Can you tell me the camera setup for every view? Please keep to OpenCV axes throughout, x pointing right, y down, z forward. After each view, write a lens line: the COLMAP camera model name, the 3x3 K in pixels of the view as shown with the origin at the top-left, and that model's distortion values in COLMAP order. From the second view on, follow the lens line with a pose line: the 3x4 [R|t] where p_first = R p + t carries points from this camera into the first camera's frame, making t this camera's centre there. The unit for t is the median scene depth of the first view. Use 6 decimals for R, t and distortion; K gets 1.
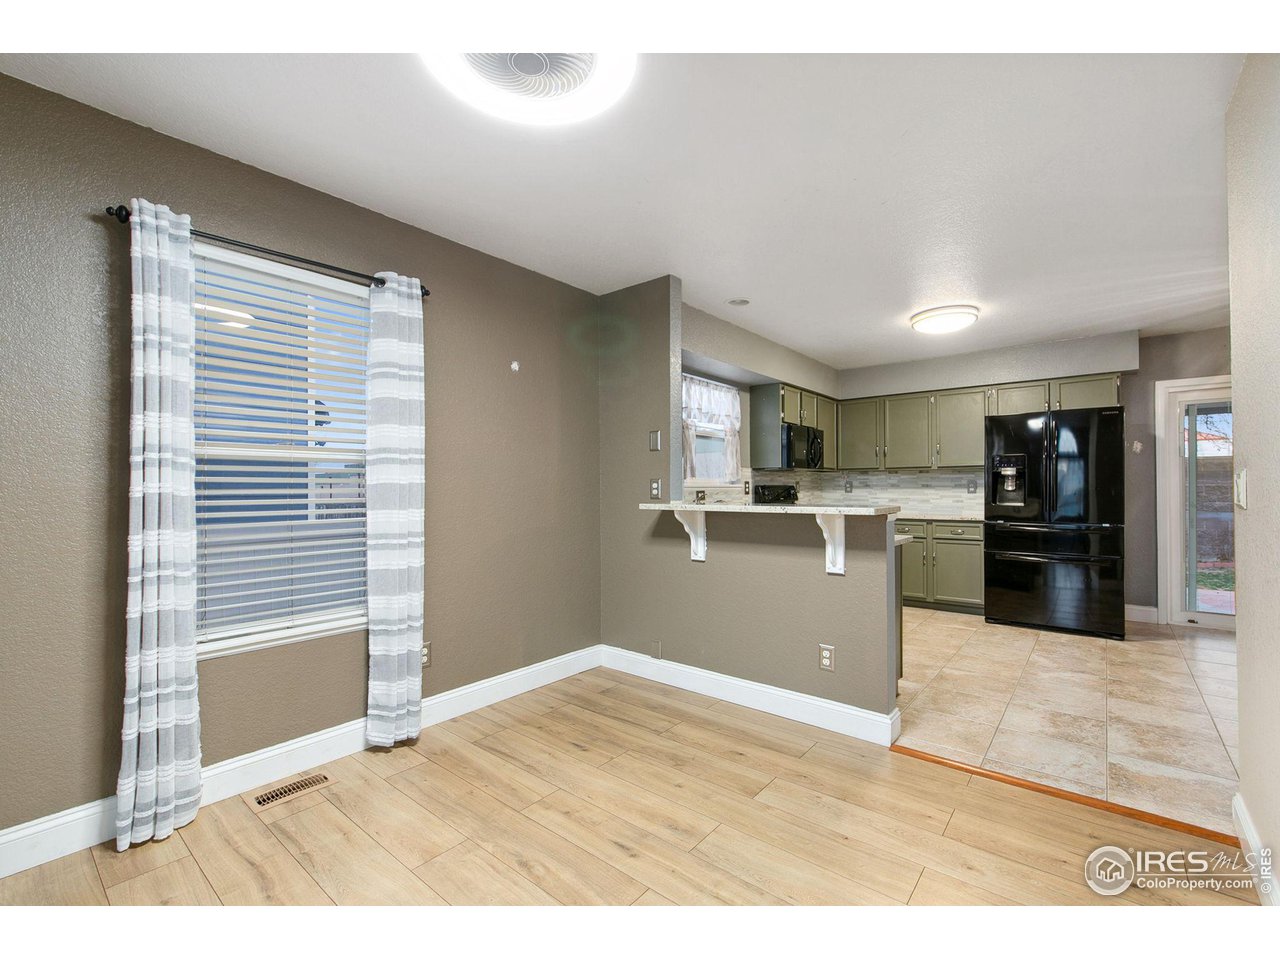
lens RADIAL K [[574.1, 0, 628.0], [0, 574.1, 485.1], [0, 0, 1]] dist [-0.005561, 0.003654]
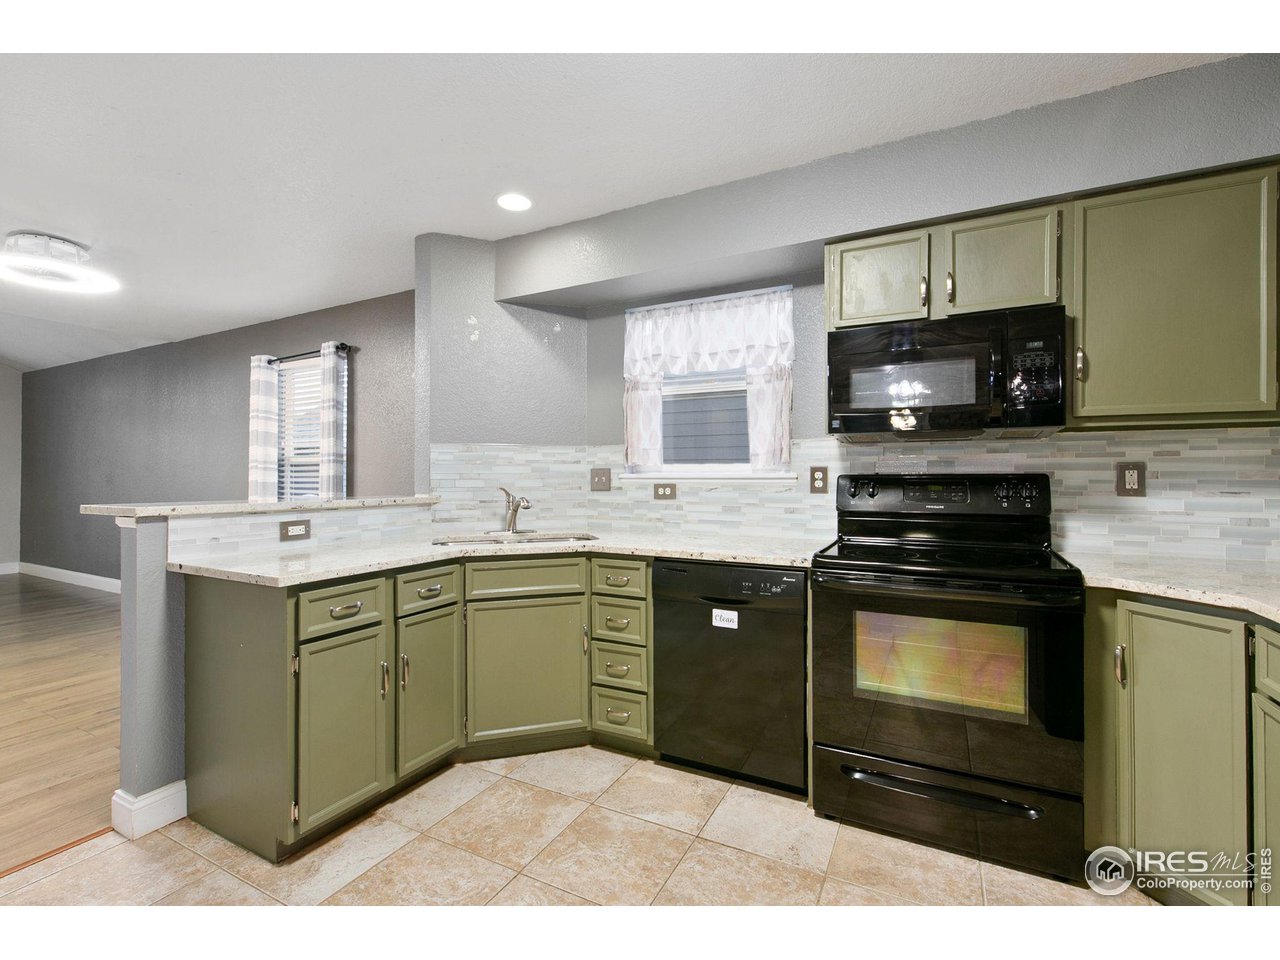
lens RADIAL K [[574.1, 0, 629.9], [0, 574.1, 474.9], [0, 0, 1]] dist [-0.005561, 0.003654]
pose [[0.202589, -0.003446, -0.979258, 0.703426], [0.003173, 0.999991, -0.002862, 0.001453], [0.979259, -0.002527, 0.202598, 0.804045]]
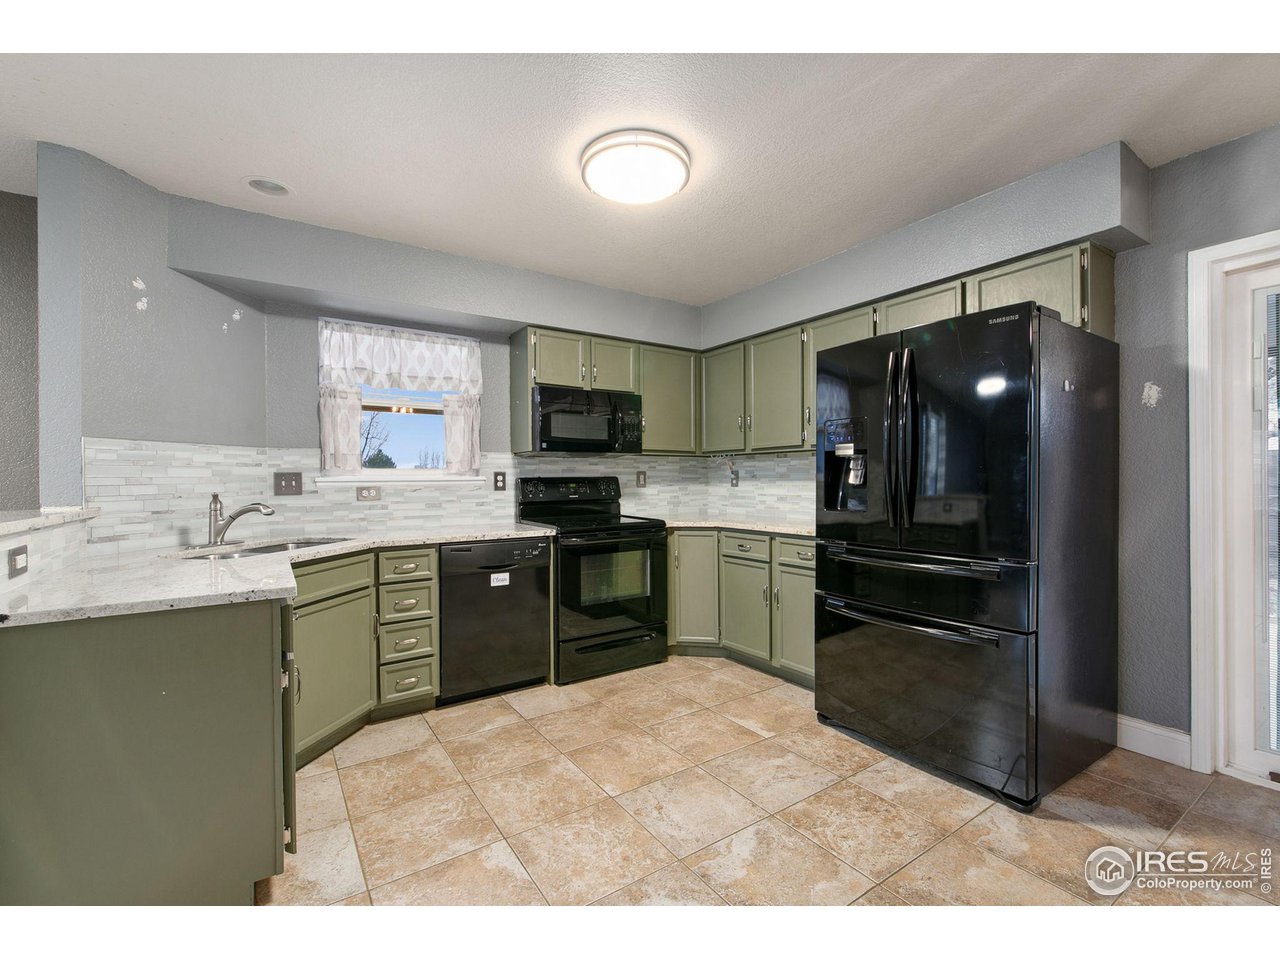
lens RADIAL K [[574.1, 0, 636.7], [0, 574.1, 477.7], [0, 0, 1]] dist [-0.005561, 0.003654]
pose [[0.959559, -0.005511, -0.281453, 0.606242], [0.006929, 0.999968, 0.004044, -0.001355], [0.281421, -0.005831, 0.959567, 0.411368]]
